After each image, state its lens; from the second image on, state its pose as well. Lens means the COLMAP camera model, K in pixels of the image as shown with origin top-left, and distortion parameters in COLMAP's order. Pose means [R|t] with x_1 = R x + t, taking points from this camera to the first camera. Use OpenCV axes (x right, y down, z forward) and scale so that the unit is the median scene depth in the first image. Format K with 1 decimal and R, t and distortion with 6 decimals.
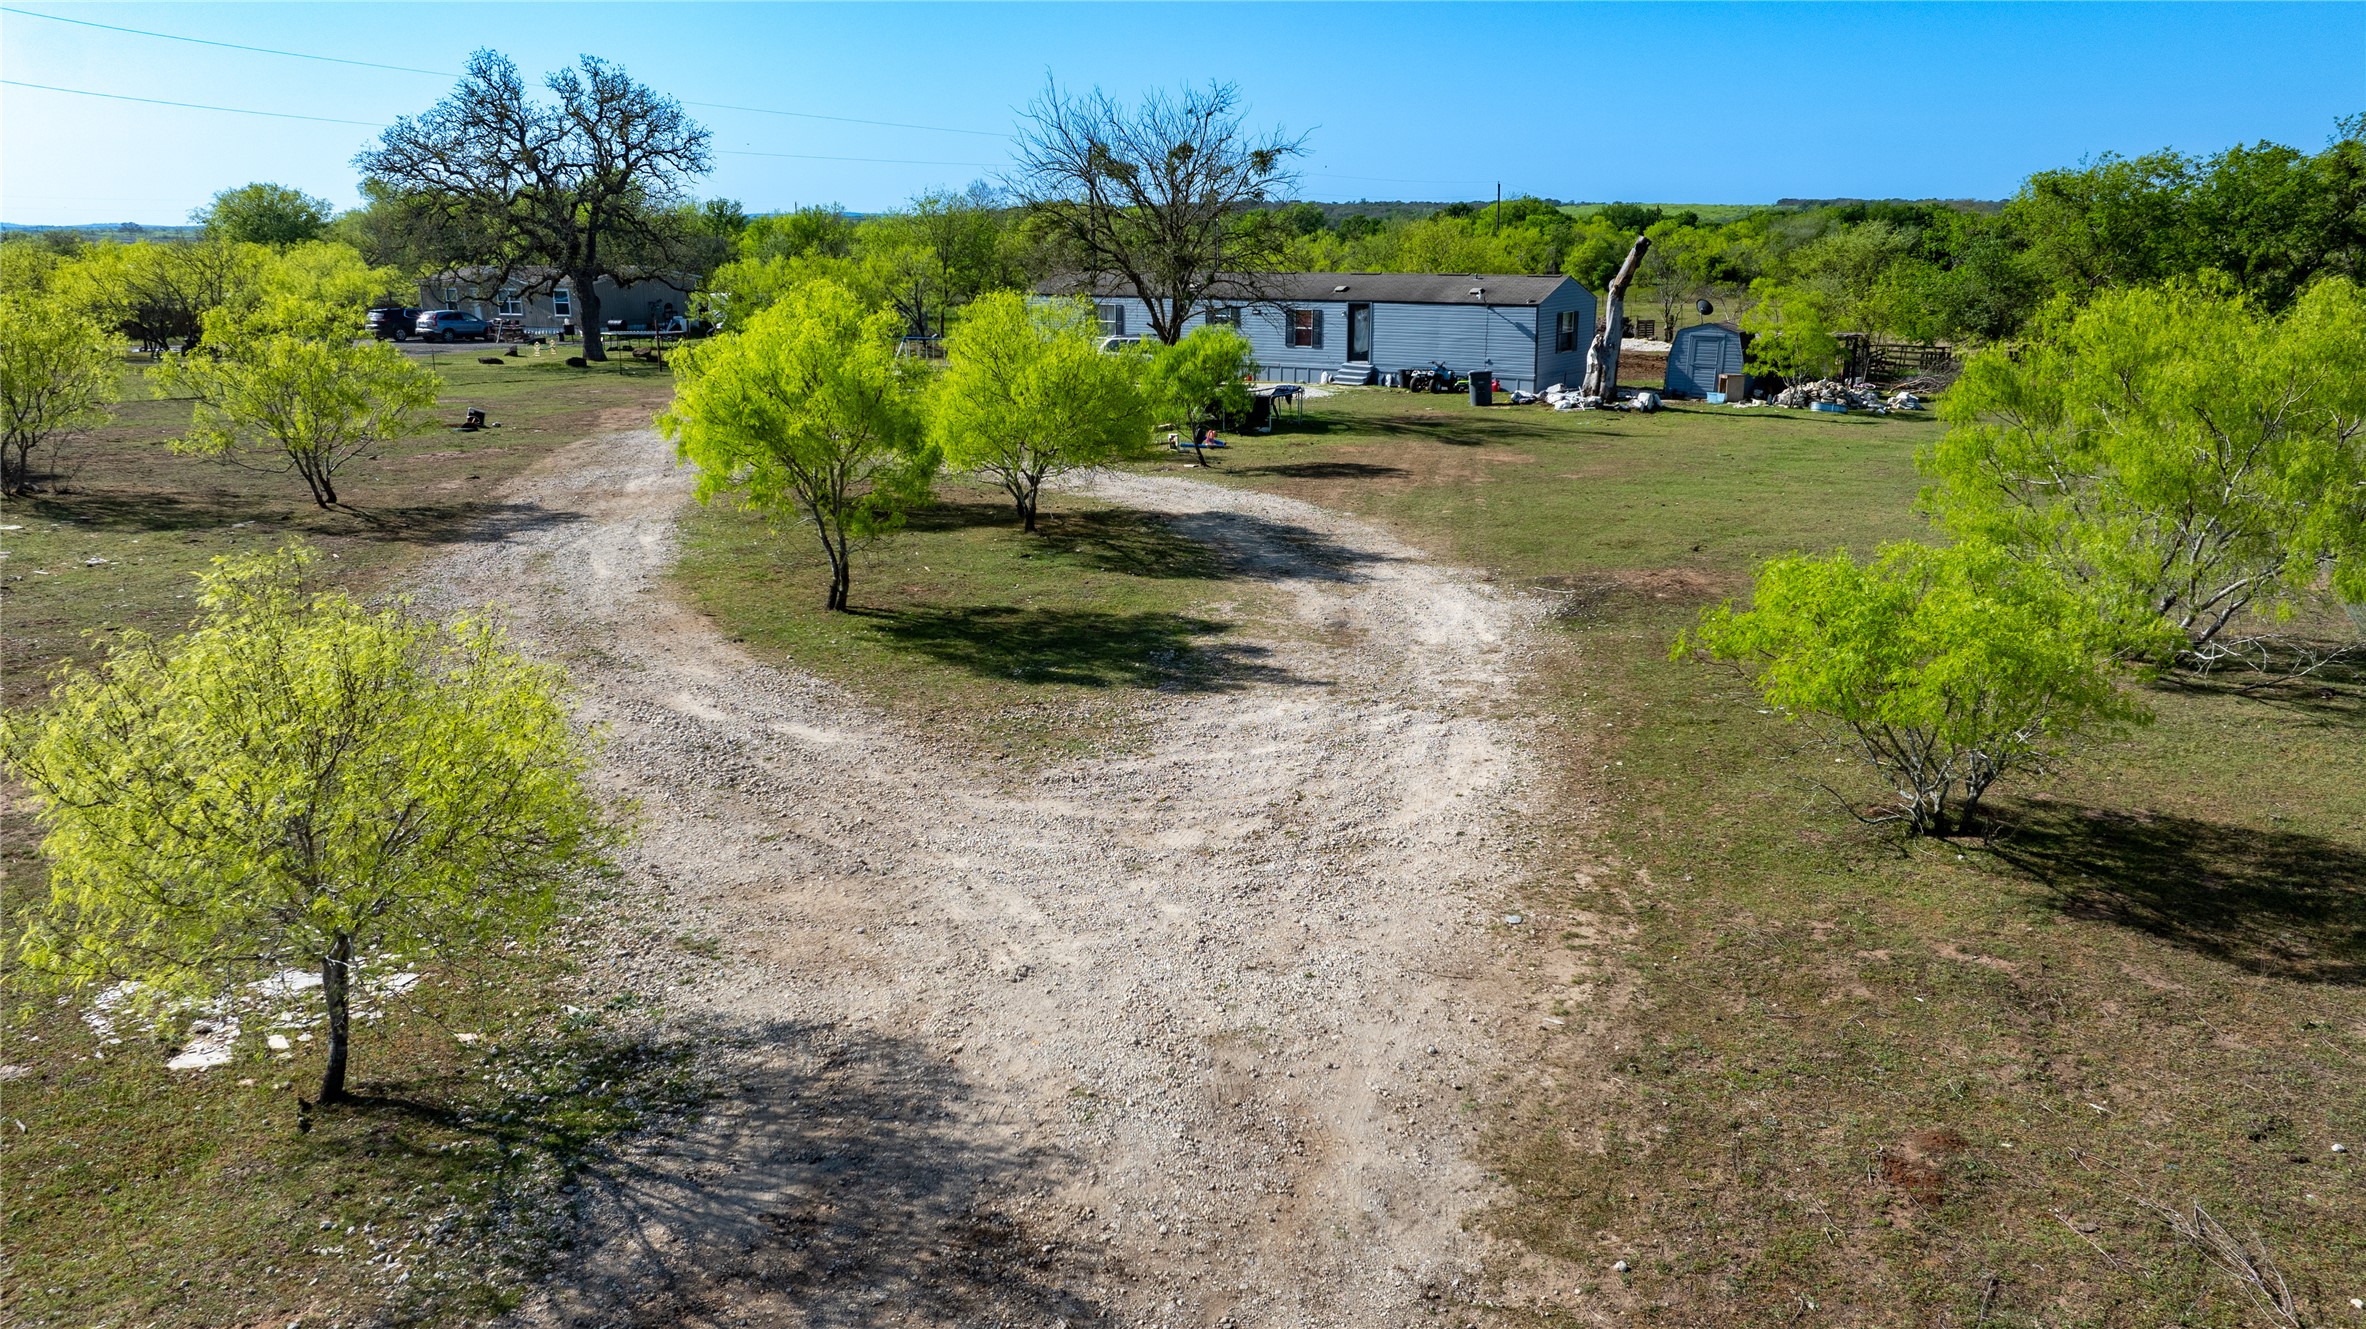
lens RADIAL K [[1666.3, 0, 1186.8], [0, 1666.3, 672.7], [0, 0, 1]] dist [-0.031941, 0.025226]
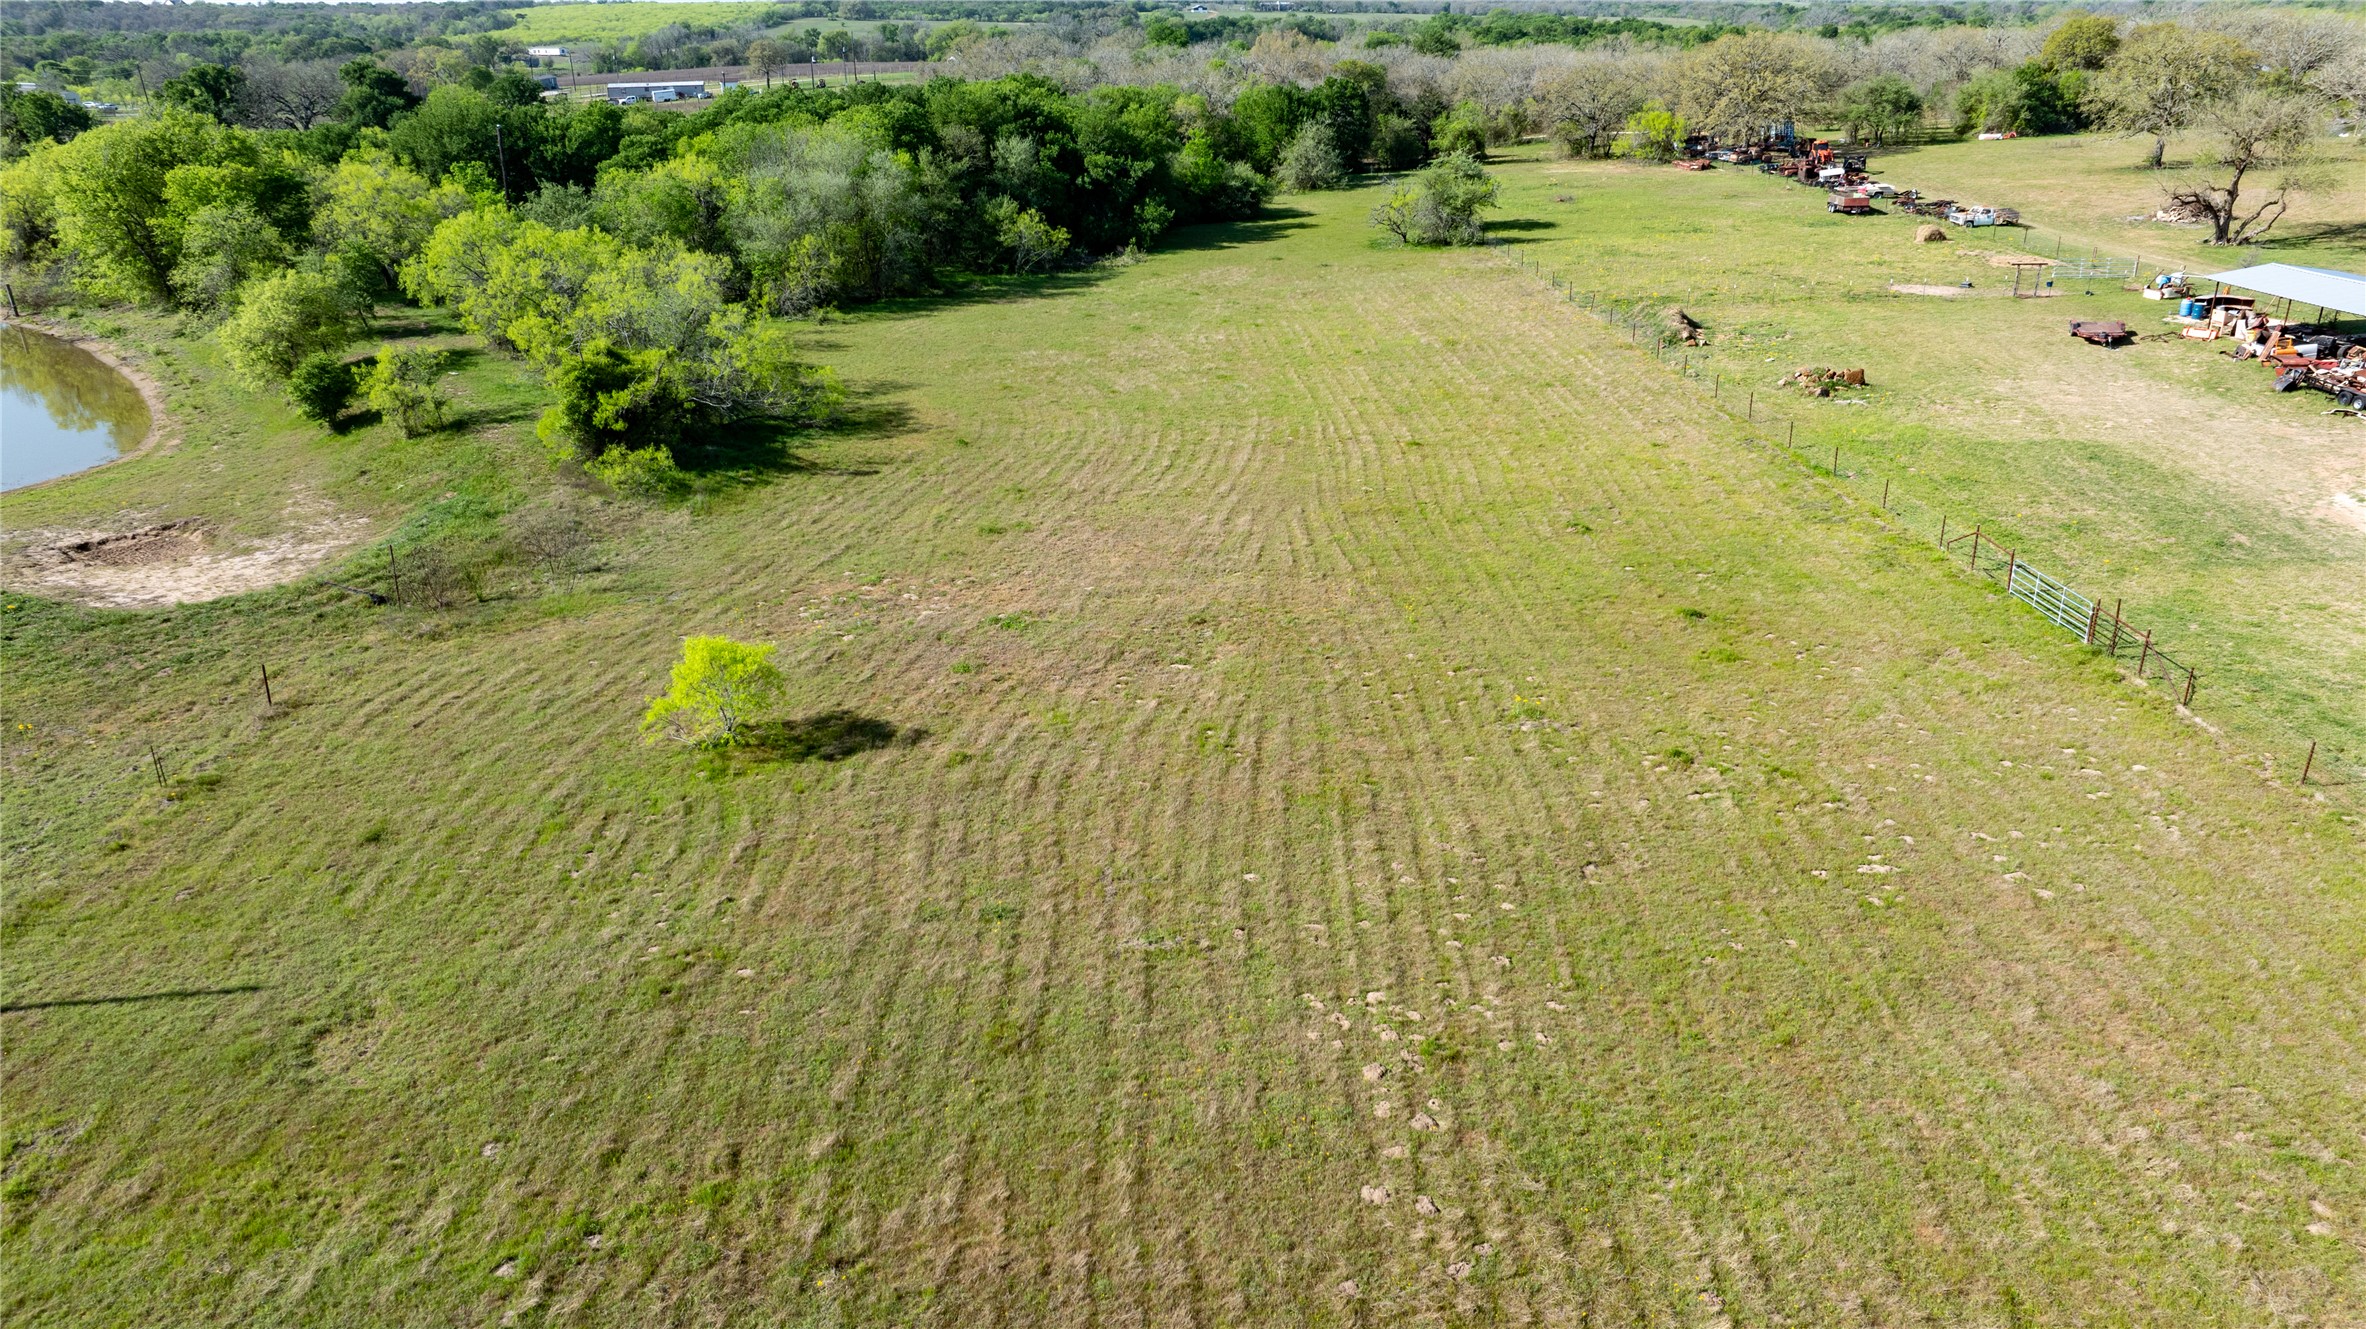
lens RADIAL K [[1666.3, 0, 1186.8], [0, 1666.3, 672.7], [0, 0, 1]] dist [-0.031941, 0.025226]
pose [[0.850456, -0.200715, 0.486249, 0.897014], [0.143769, 0.977840, 0.152180, -0.822129], [-0.506018, -0.059515, 0.860467, 2.361793]]
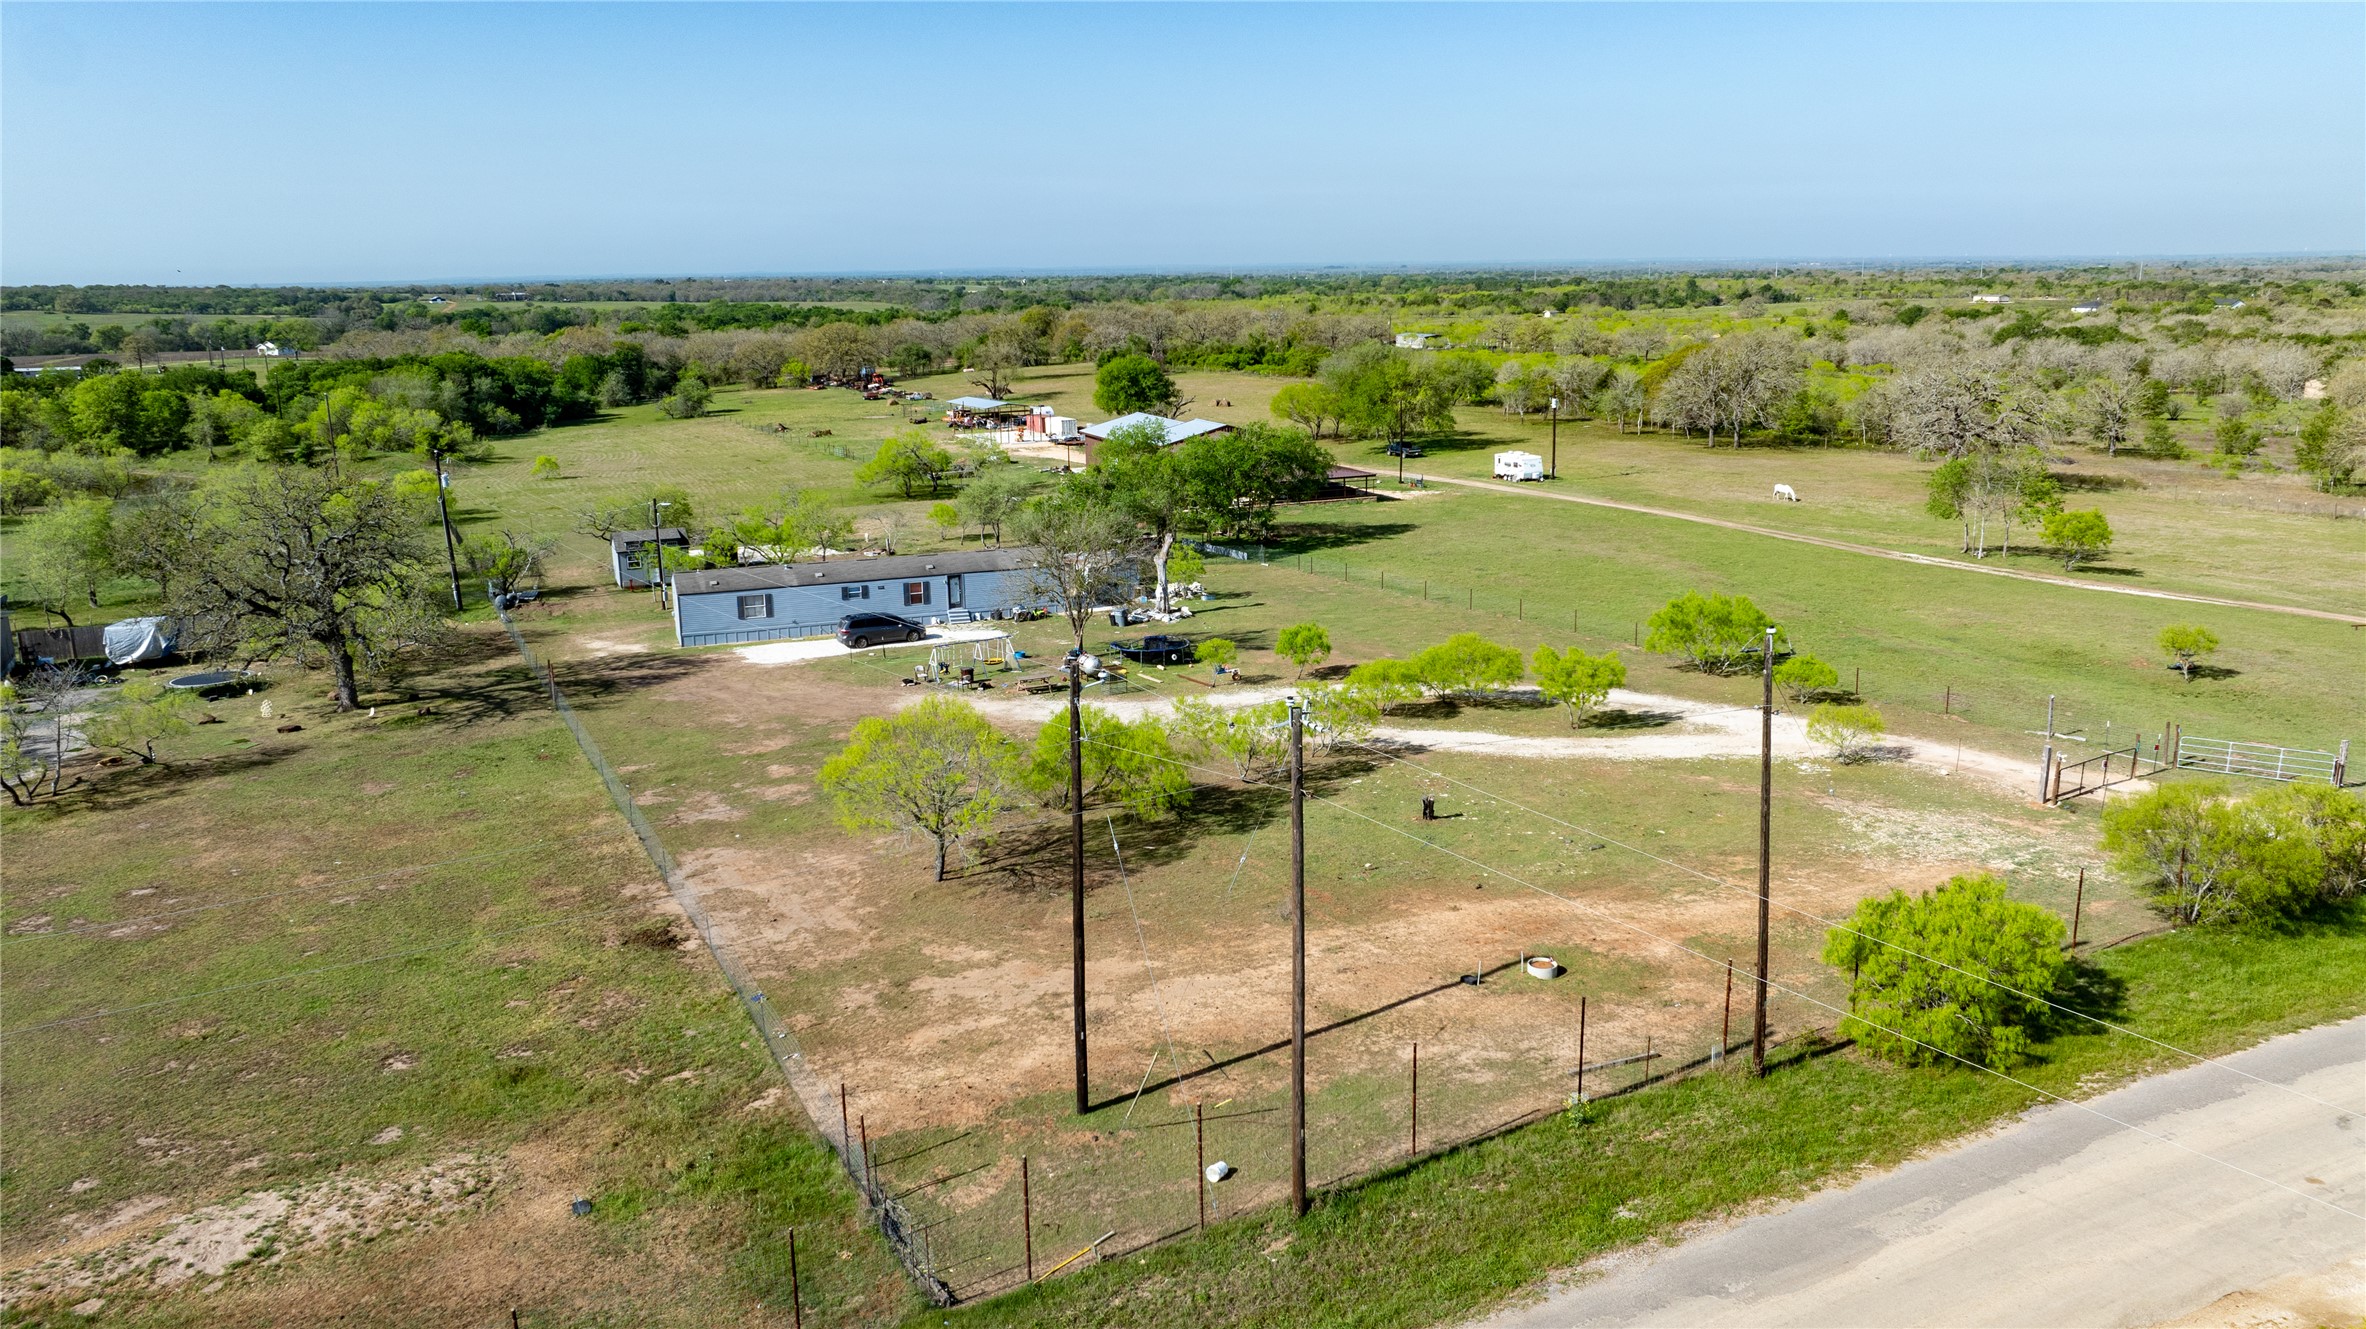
lens RADIAL K [[1666.3, 0, 1186.8], [0, 1666.3, 672.7], [0, 0, 1]] dist [-0.031941, 0.025226]
pose [[0.546760, -0.195719, 0.814093, -1.304433], [0.228282, 0.970306, 0.079957, -0.232821], [-0.805569, 0.142125, 0.575204, -0.164572]]
